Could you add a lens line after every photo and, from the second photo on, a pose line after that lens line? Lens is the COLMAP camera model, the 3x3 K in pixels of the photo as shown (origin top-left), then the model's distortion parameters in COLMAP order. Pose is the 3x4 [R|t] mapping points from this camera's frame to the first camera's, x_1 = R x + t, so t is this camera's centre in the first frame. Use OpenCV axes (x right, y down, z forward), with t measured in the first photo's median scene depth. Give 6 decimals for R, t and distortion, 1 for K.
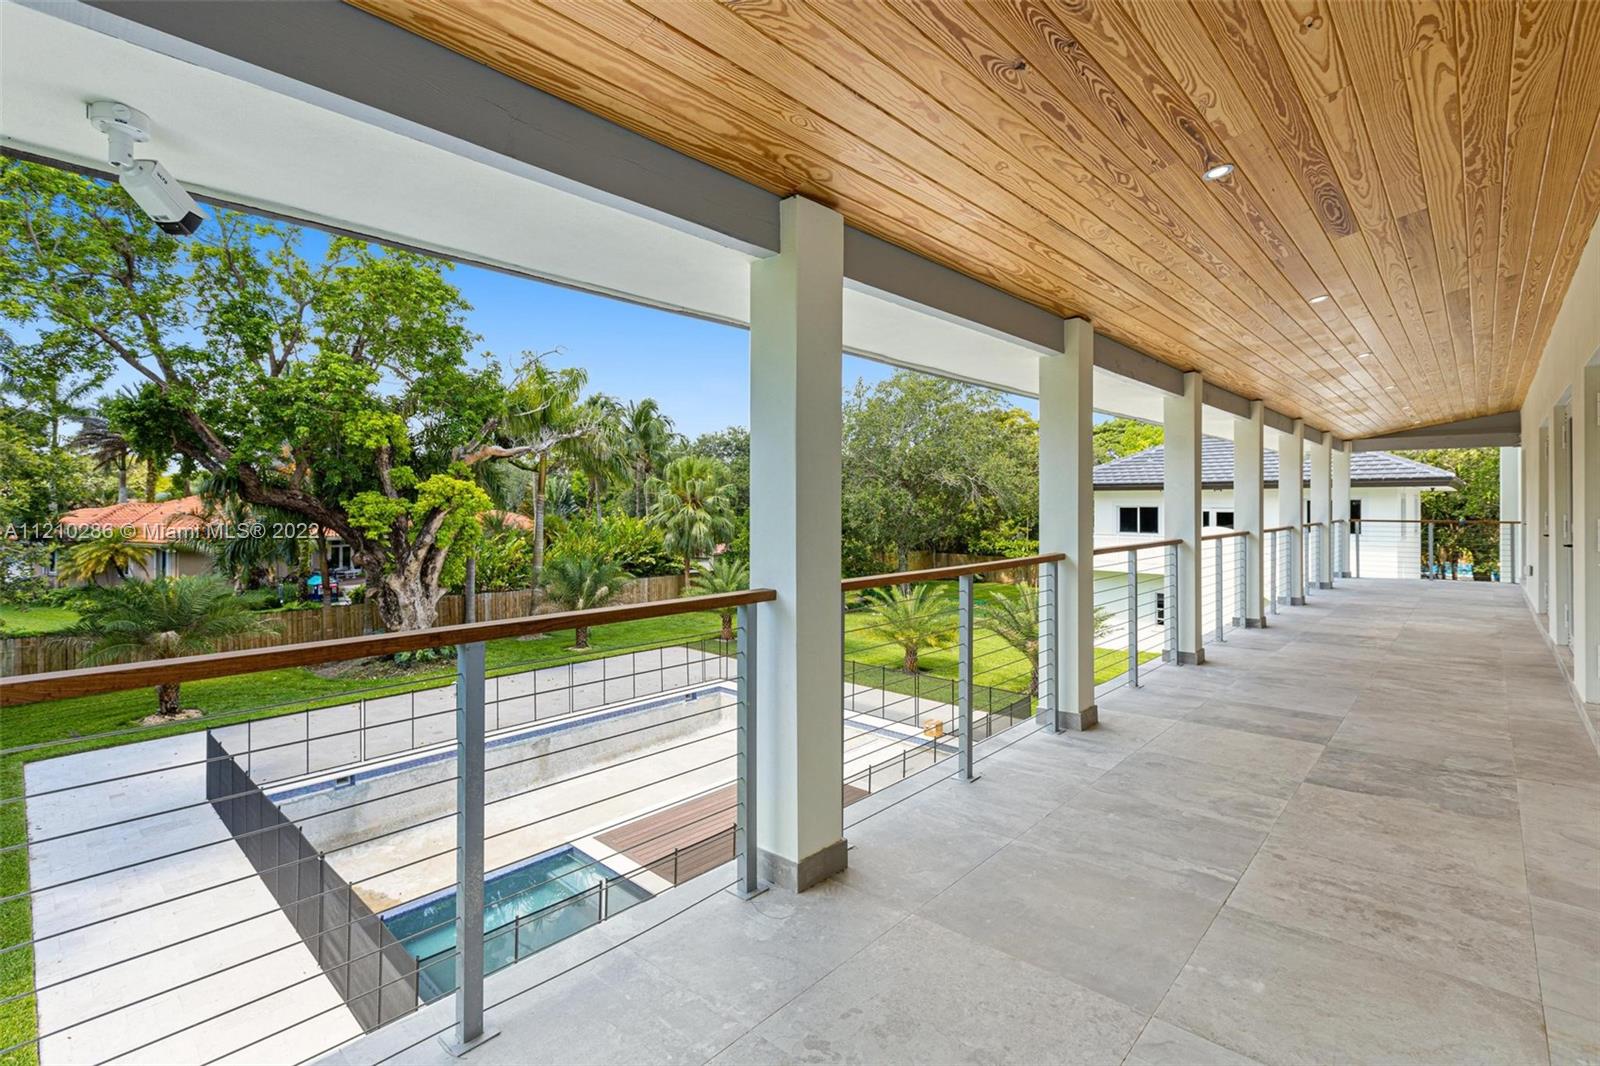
lens RADIAL K [[727.1, 0, 795.6], [0, 727.1, 514.5], [0, 0, 1]] dist [-0.000393, -0.000708]
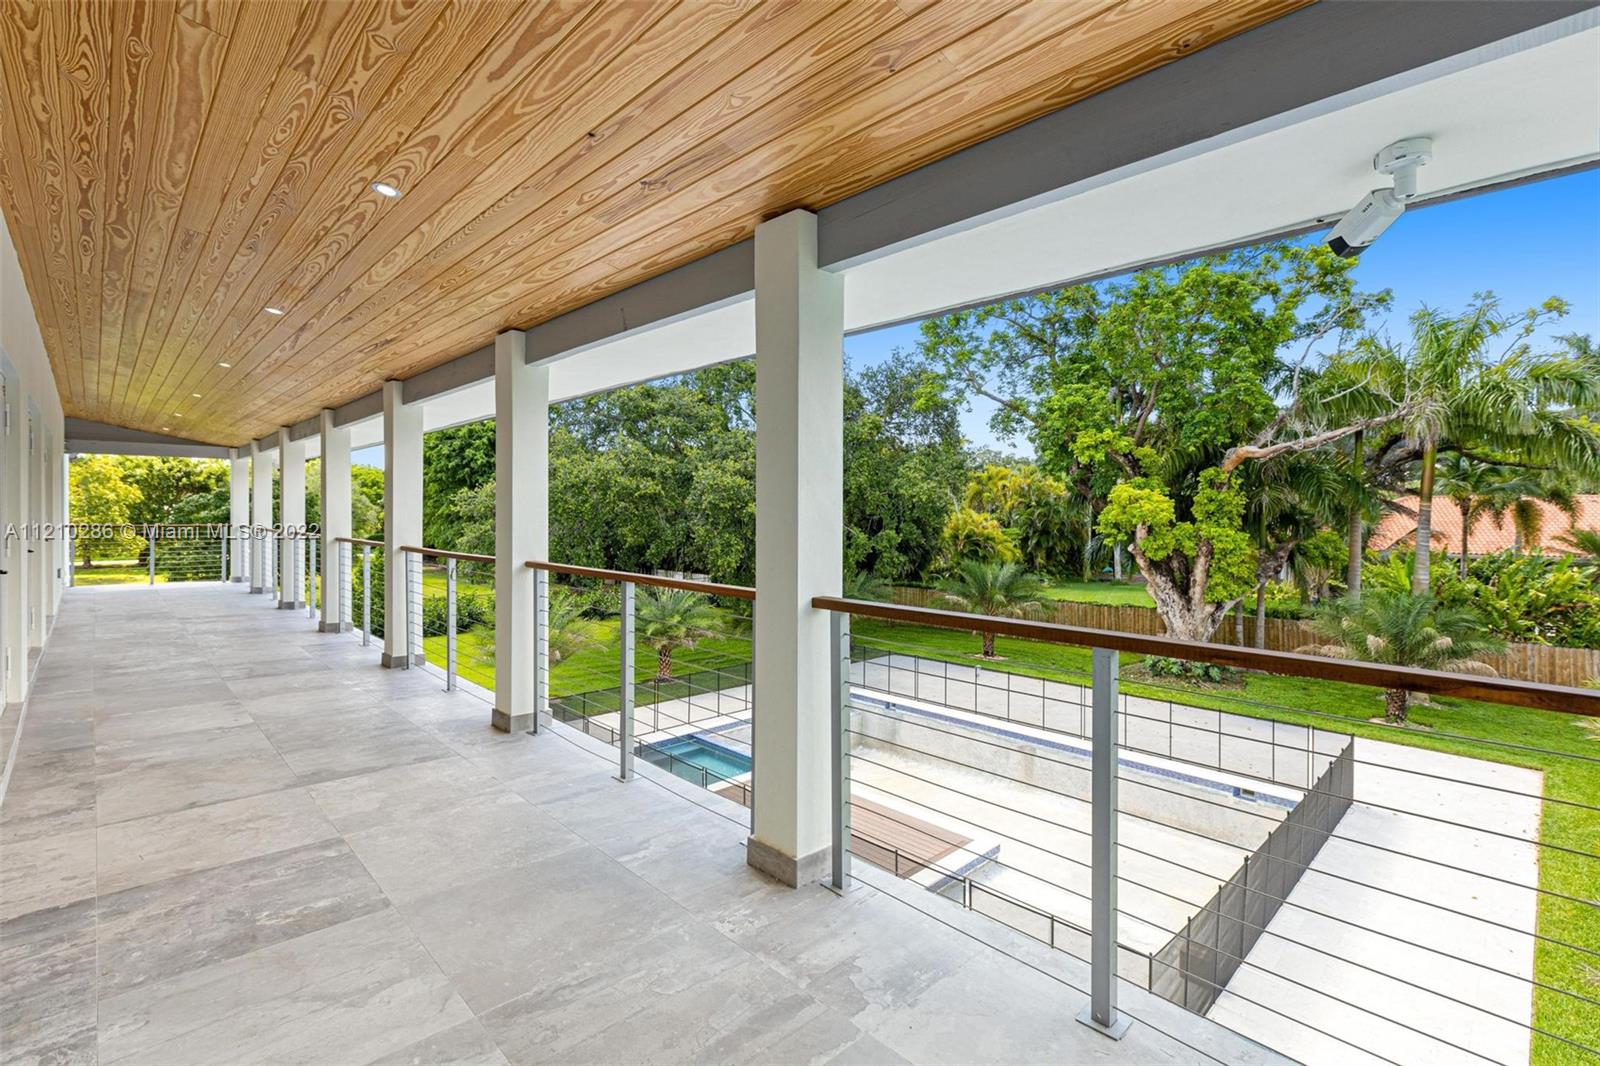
lens RADIAL K [[727.1, 0, 795.6], [0, 727.1, 514.5], [0, 0, 1]] dist [-0.000393, -0.000708]
pose [[-0.092000, -0.019439, -0.995569, 0.622427], [-0.006820, 0.999798, -0.018891, 0.007070], [0.995736, 0.005052, -0.092114, 0.669594]]
